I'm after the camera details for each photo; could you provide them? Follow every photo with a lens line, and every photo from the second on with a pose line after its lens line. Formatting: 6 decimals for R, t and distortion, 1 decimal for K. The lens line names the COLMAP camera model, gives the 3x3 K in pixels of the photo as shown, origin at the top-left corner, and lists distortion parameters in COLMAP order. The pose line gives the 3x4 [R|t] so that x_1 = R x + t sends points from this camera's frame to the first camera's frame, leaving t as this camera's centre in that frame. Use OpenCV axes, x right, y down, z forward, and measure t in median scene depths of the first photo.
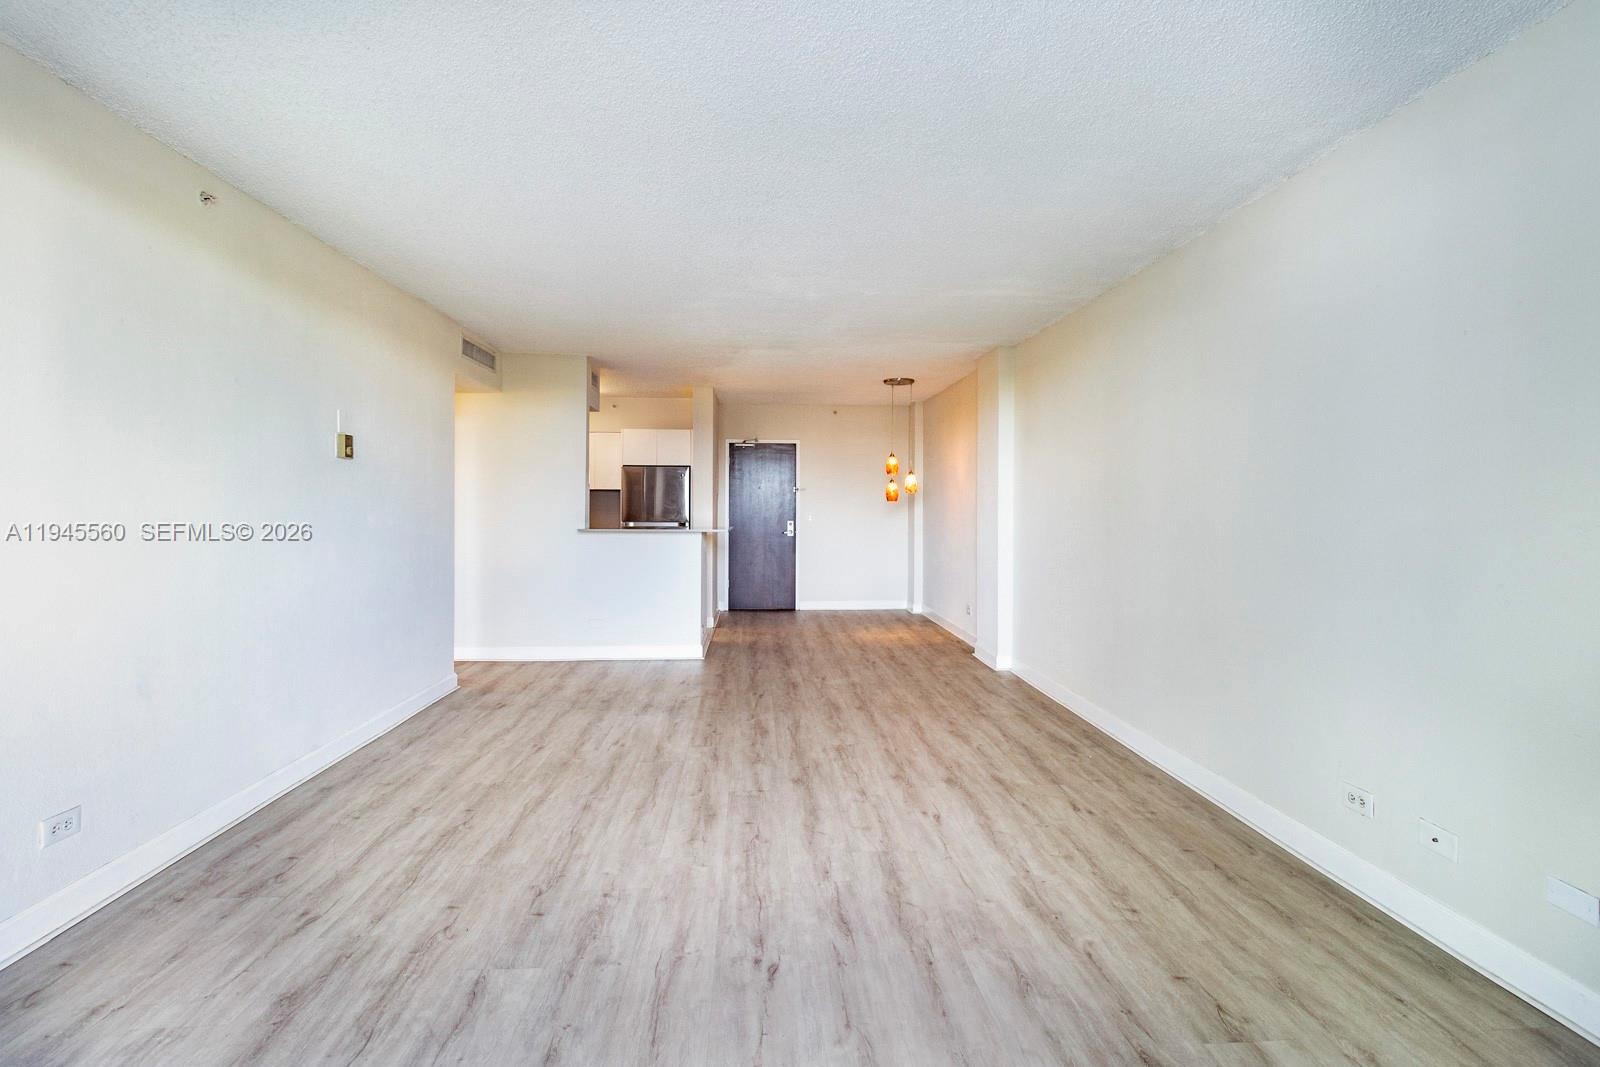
lens RADIAL K [[734.4, 0, 805.1], [0, 734.4, 515.4], [0, 0, 1]] dist [-0.000477, 0.000291]
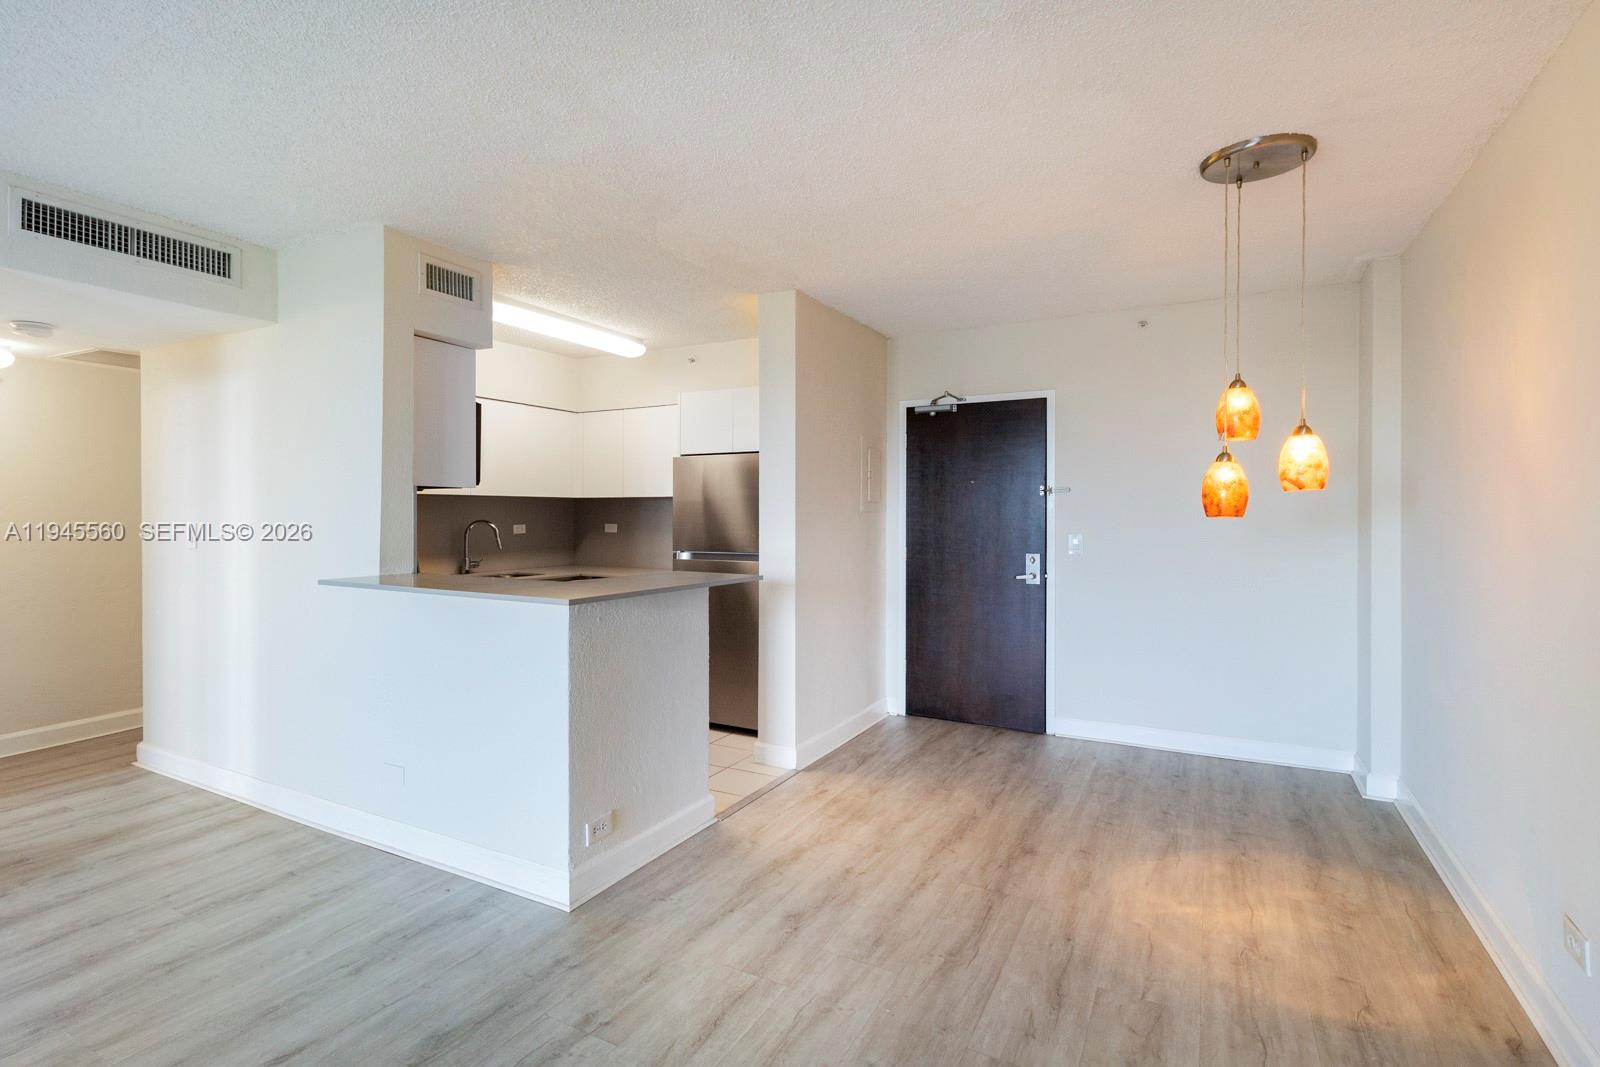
lens RADIAL K [[716.5, 0, 739.3], [0, 716.5, 516.8], [0, 0, 1]] dist [0.016351, -0.000025]
pose [[0.805475, -0.000768, -0.592629, 0.287941], [-0.004463, 0.999963, -0.007361, -0.034369], [0.592613, 0.008574, 0.805442, 1.297755]]
